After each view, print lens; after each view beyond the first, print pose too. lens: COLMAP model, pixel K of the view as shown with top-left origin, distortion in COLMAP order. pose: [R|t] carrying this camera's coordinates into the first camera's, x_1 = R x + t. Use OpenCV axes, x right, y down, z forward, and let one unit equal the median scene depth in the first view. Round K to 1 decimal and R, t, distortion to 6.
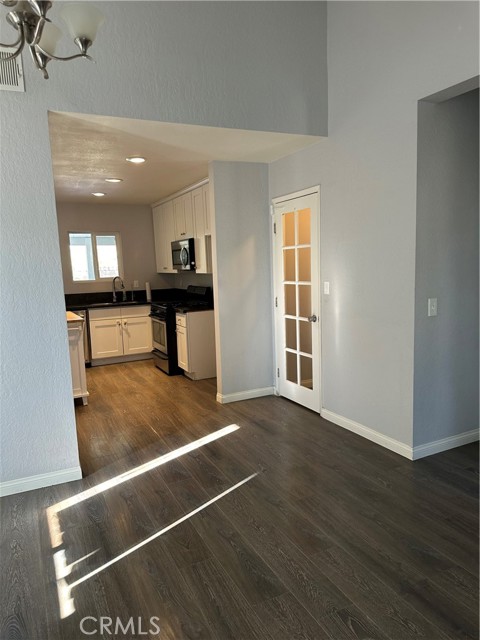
lens RADIAL K [[446.1, 0, 240.6], [0, 446.1, 326.8], [0, 0, 1]] dist [0.039375, -0.075449]
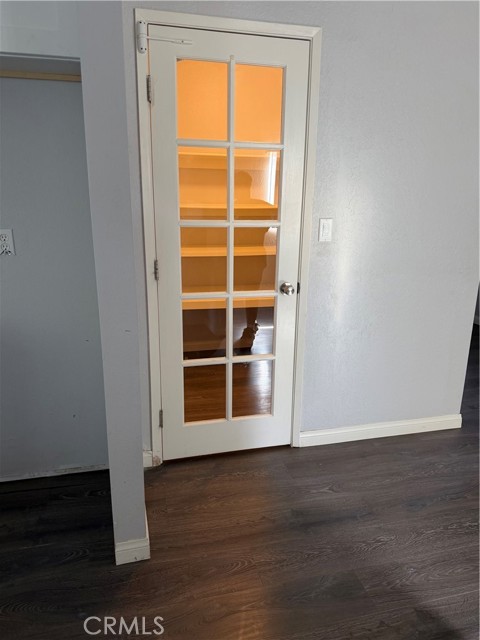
lens RADIAL K [[448.5, 0, 240.0], [0, 448.5, 320.0], [0, 0, 1]] dist [0.087208, -0.125734]
pose [[0.212510, -0.213935, 0.953452, -0.272733], [0.119110, 0.974135, 0.192028, -0.066455], [-0.969872, 0.072758, 0.232496, 0.658718]]
